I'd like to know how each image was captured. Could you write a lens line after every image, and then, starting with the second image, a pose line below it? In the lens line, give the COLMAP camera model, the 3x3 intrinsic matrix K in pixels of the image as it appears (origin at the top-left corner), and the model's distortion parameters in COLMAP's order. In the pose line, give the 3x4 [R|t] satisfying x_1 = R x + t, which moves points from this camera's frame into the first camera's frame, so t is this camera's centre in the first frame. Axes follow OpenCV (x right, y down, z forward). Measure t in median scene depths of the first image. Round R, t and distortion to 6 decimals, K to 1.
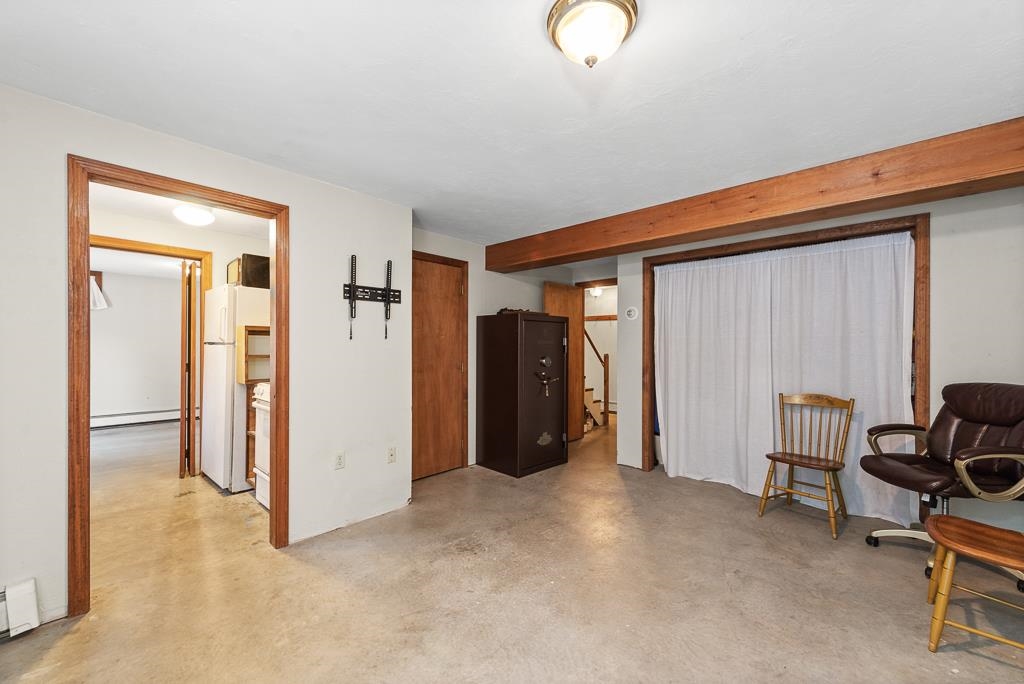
lens RADIAL K [[403.6, 0, 515.4], [0, 403.6, 345.6], [0, 0, 1]] dist [0.020662, -0.005837]
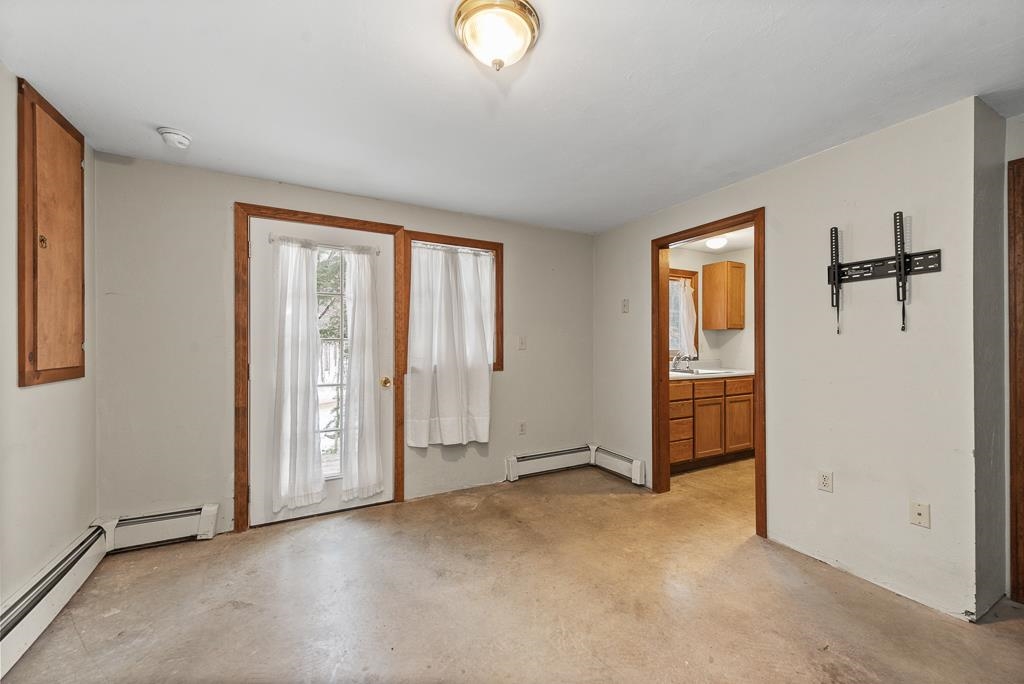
lens RADIAL K [[403.6, 0, 515.4], [0, 403.6, 345.6], [0, 0, 1]] dist [0.020662, -0.005837]
pose [[-0.329513, 0.001550, -0.944150, 0.523240], [0.004362, 0.999990, 0.000119, 0.003631], [0.944141, -0.004079, -0.329516, 0.636043]]
